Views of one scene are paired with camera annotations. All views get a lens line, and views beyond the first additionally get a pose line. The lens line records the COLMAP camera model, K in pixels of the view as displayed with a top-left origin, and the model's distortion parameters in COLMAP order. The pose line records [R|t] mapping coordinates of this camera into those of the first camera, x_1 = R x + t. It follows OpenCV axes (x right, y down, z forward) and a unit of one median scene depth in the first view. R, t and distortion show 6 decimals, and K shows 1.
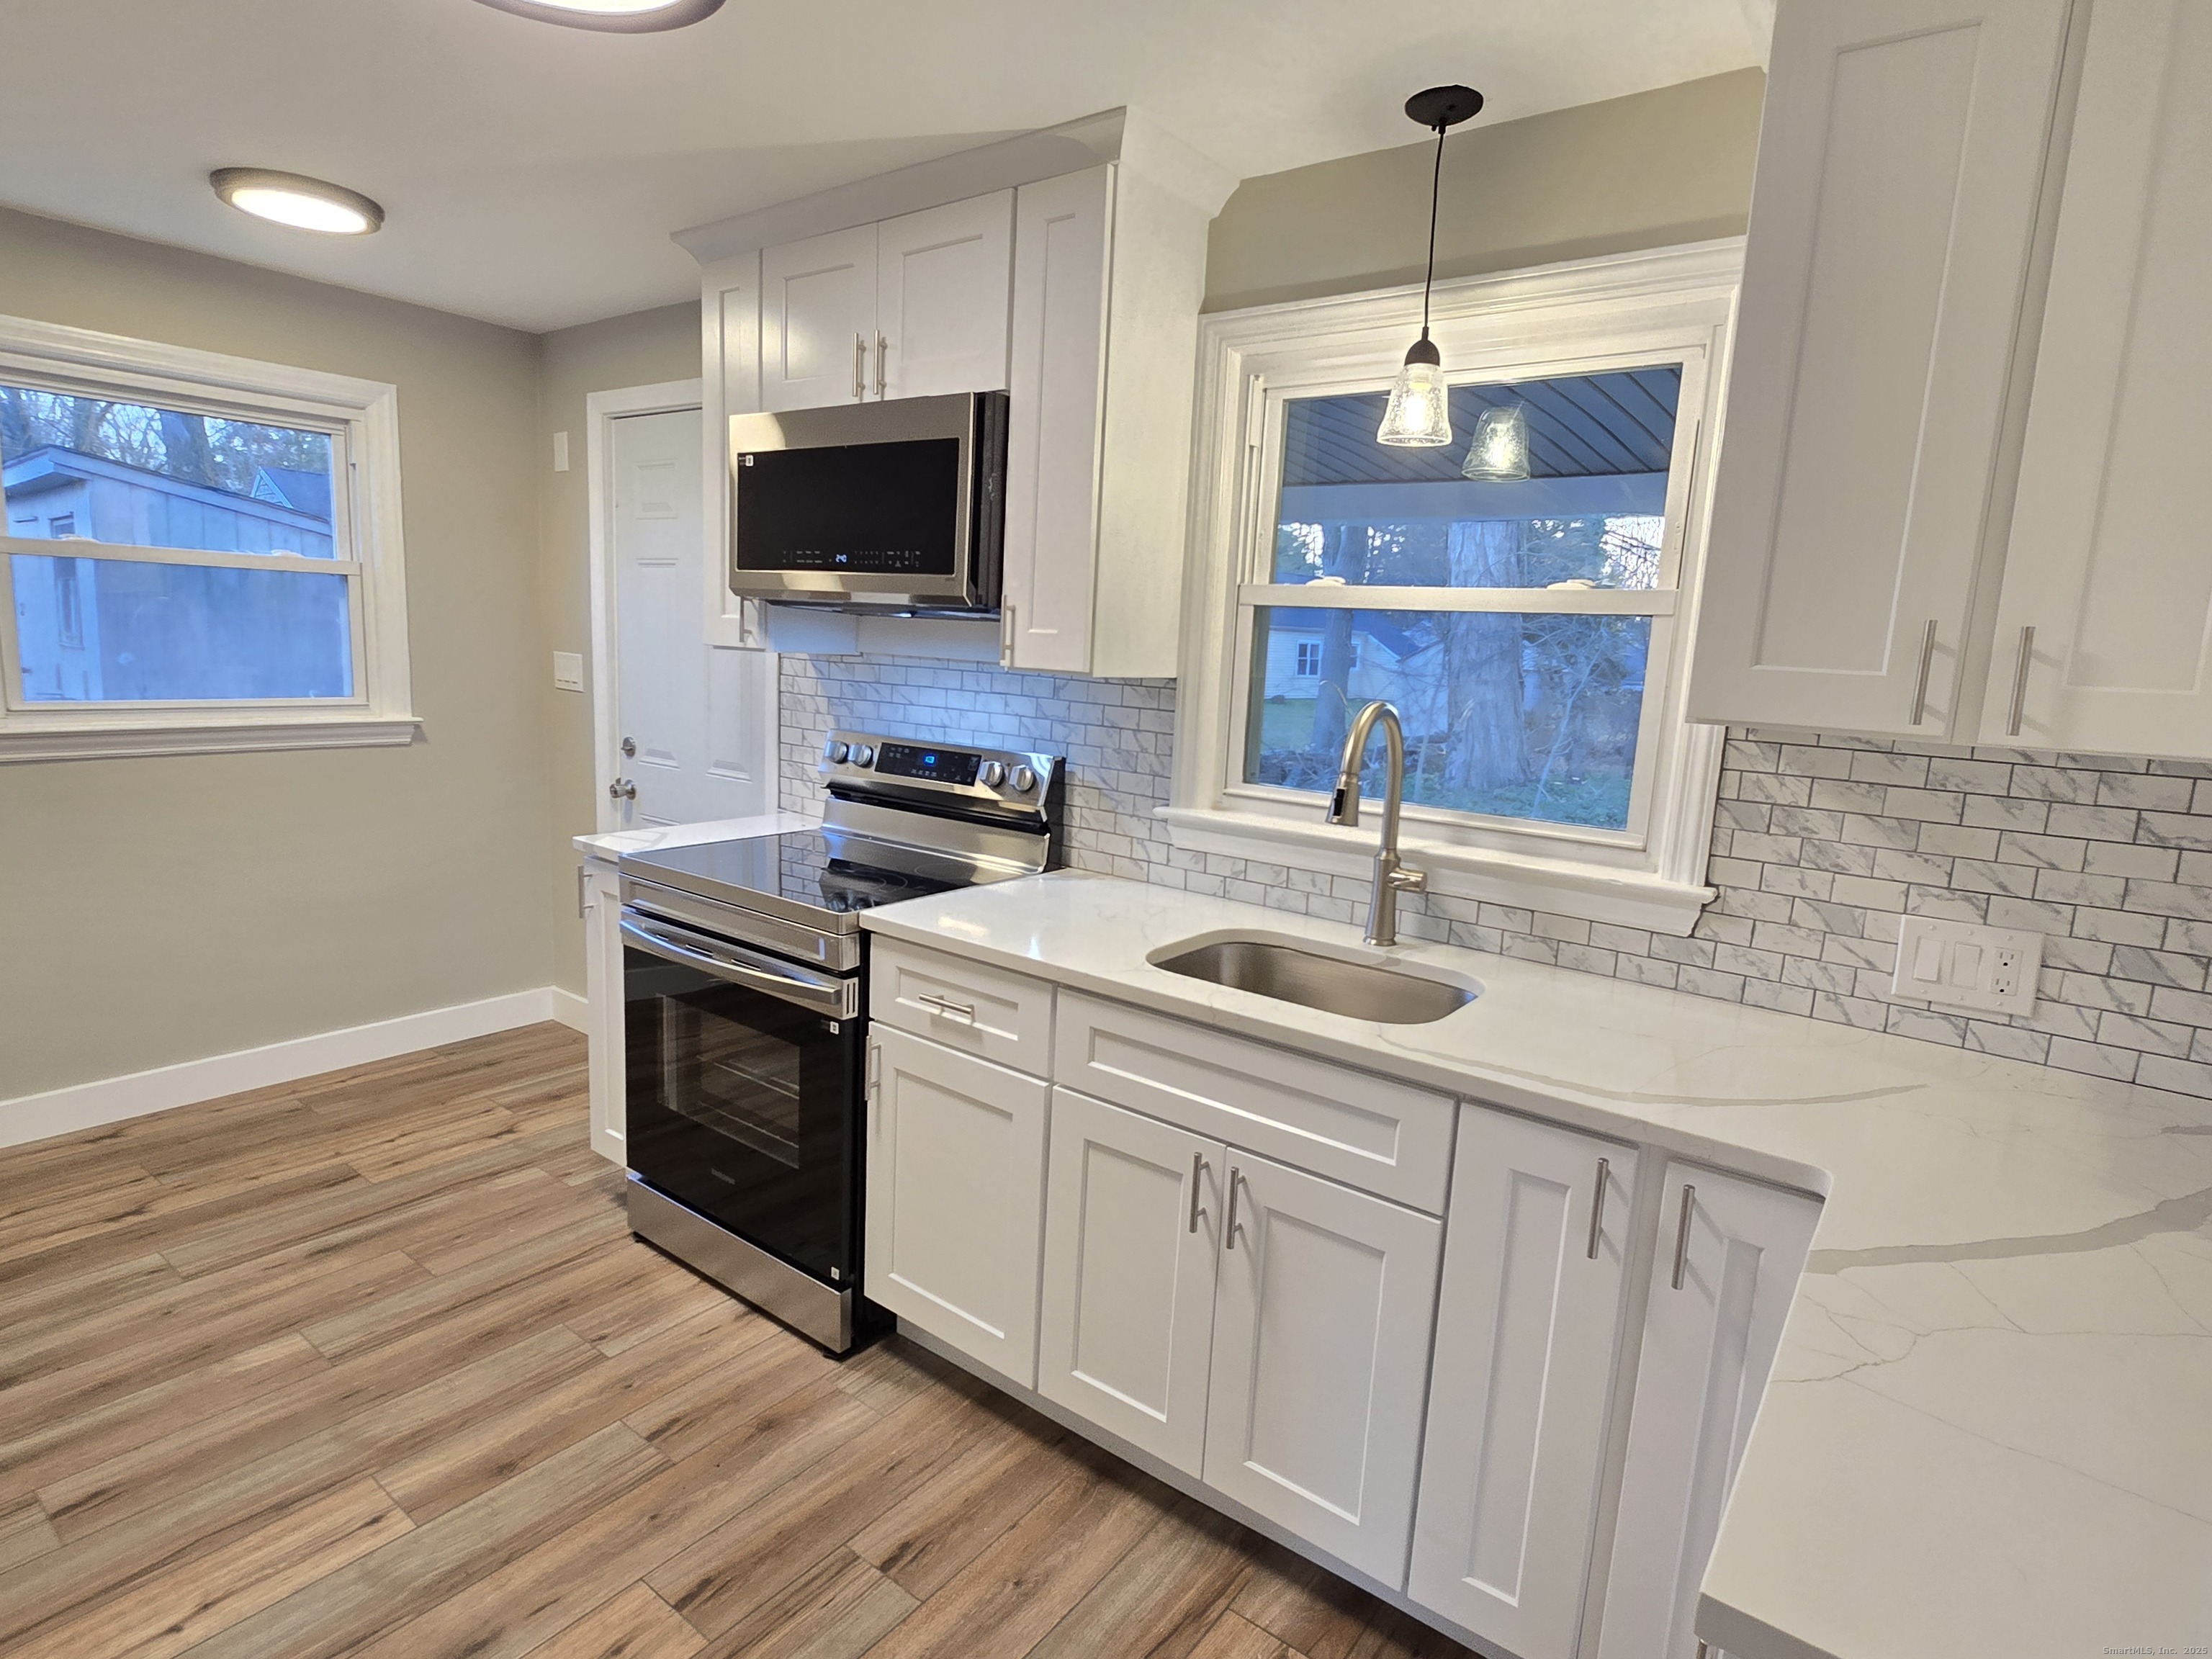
lens RADIAL K [[1167.0, 0, 1111.4], [0, 1167.0, 833.9], [0, 0, 1]] dist [-0.007014, 0.000551]
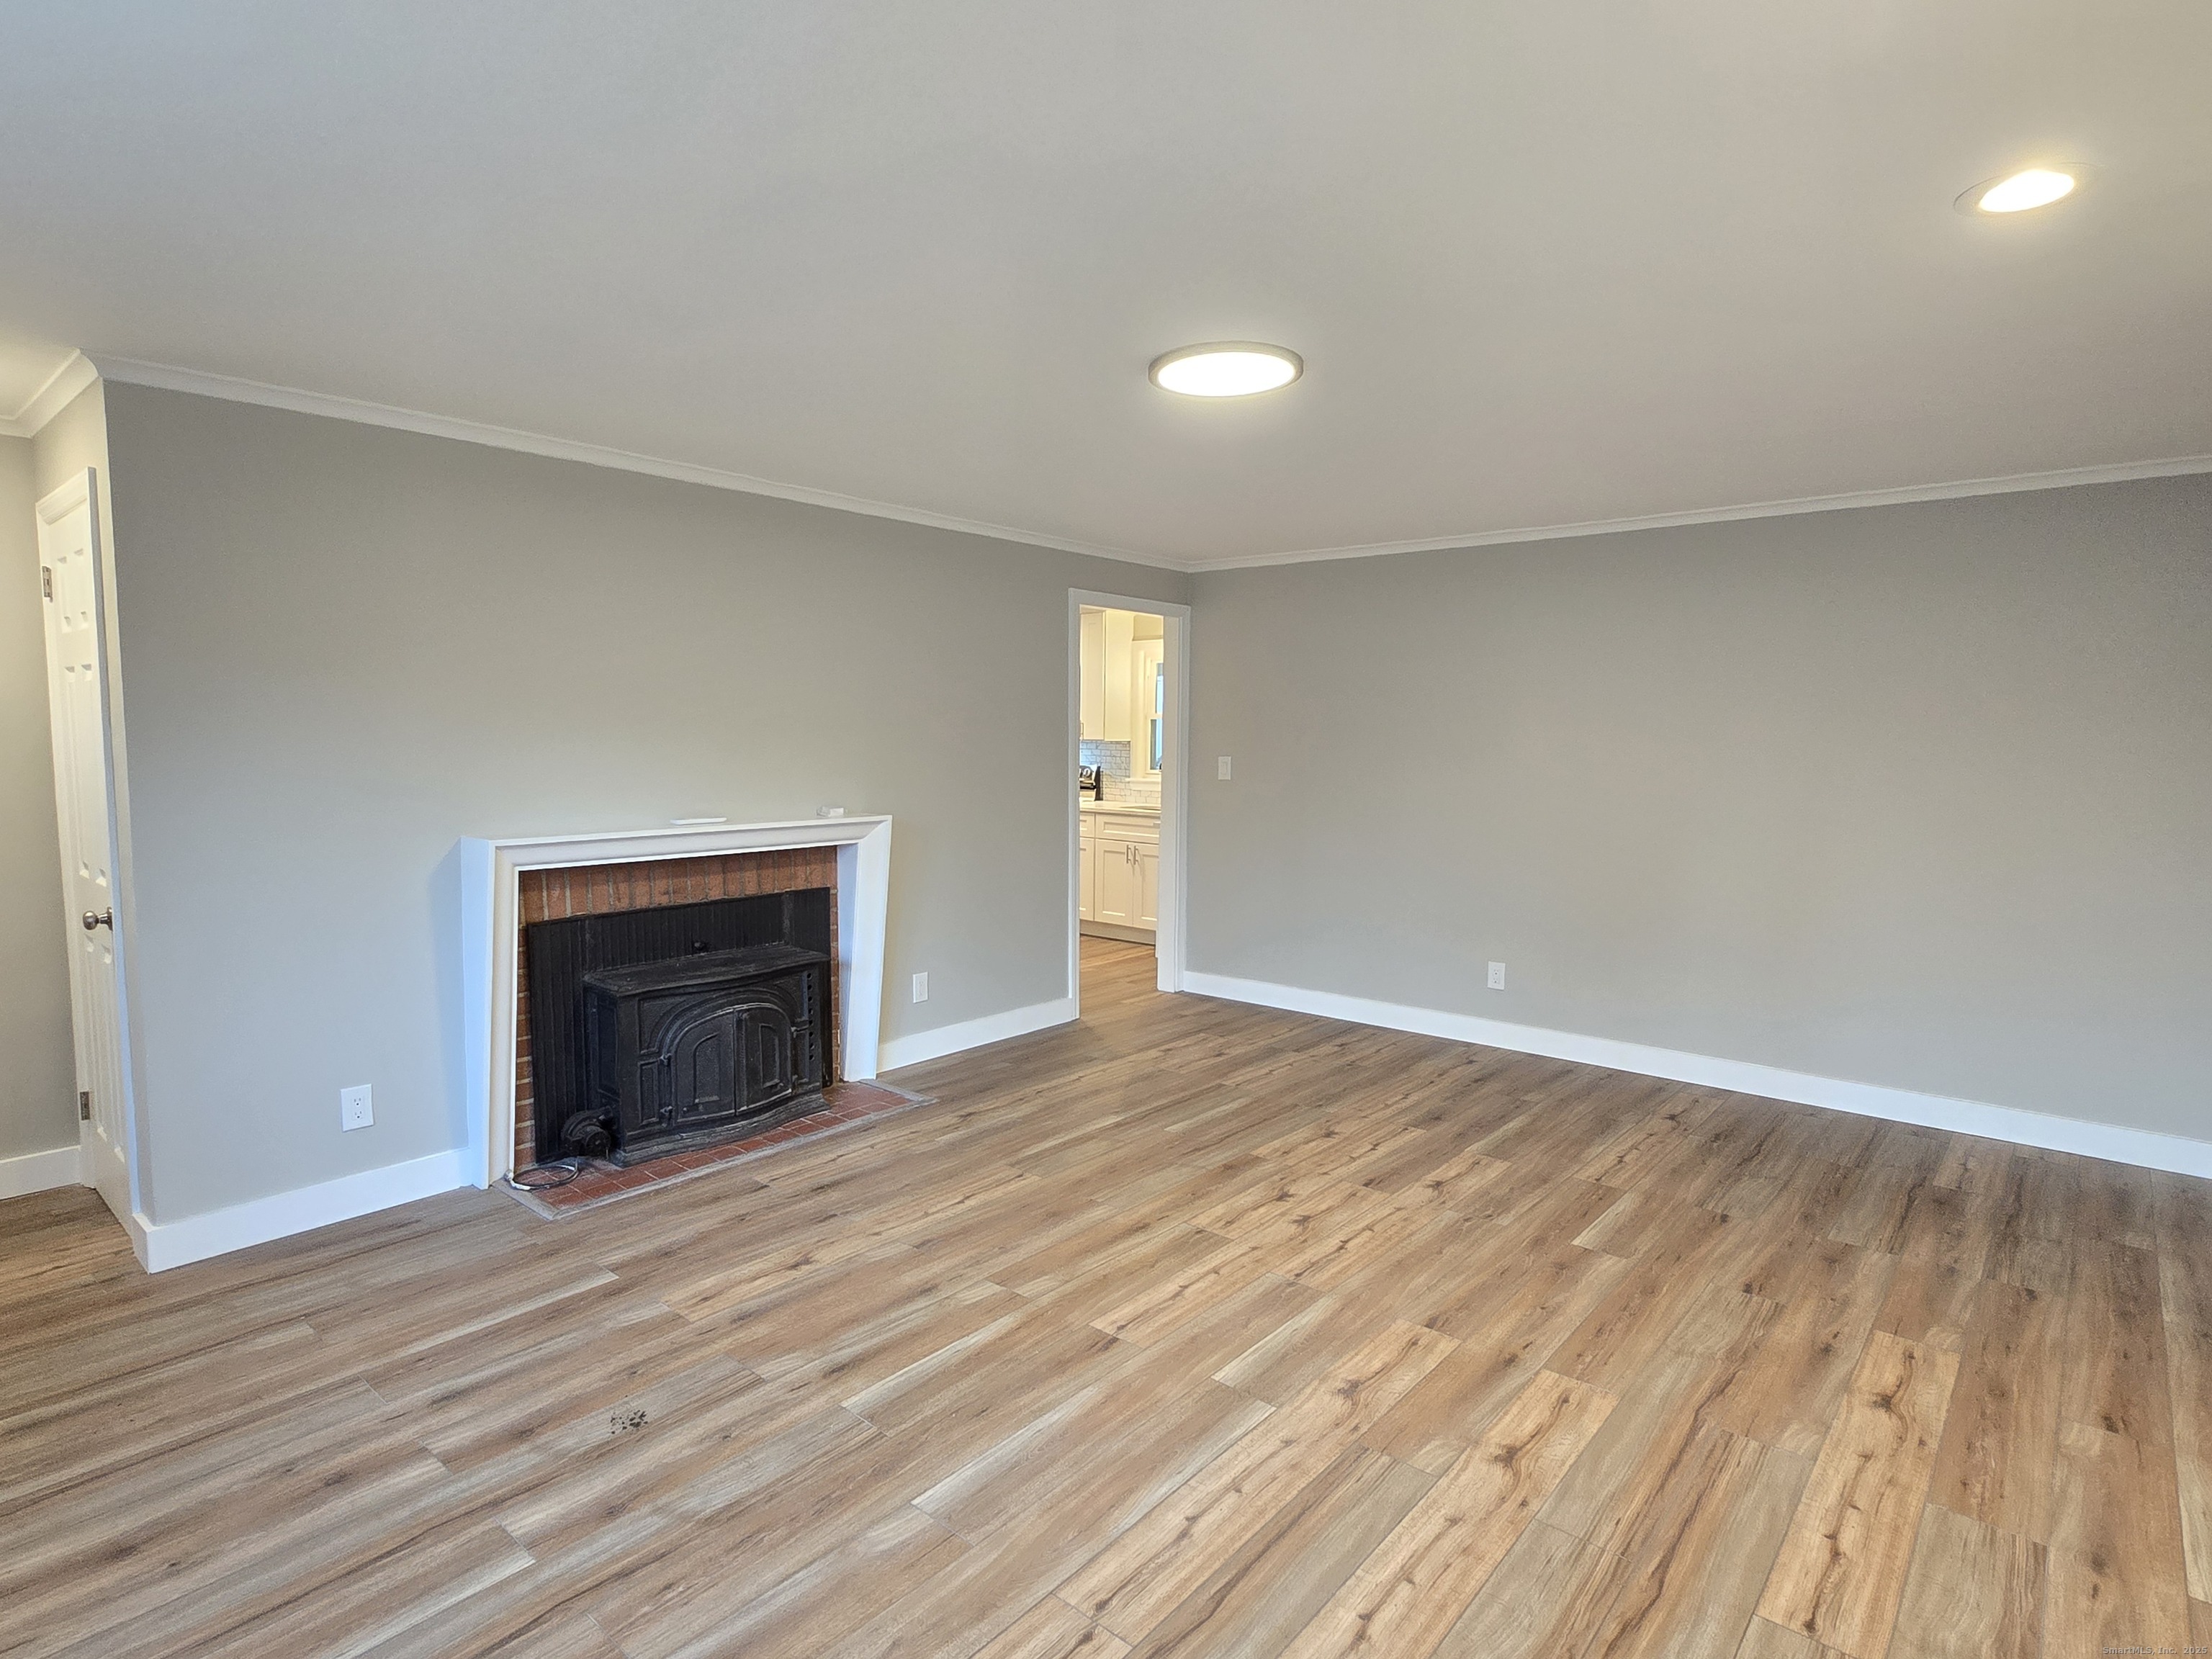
lens RADIAL K [[1167.0, 0, 1111.4], [0, 1167.0, 833.9], [0, 0, 1]] dist [-0.007014, 0.000551]
pose [[0.996996, -0.035670, -0.068756, 0.230391], [0.030080, 0.996286, -0.080679, 0.424177], [0.071379, 0.078368, 0.994366, -2.469472]]
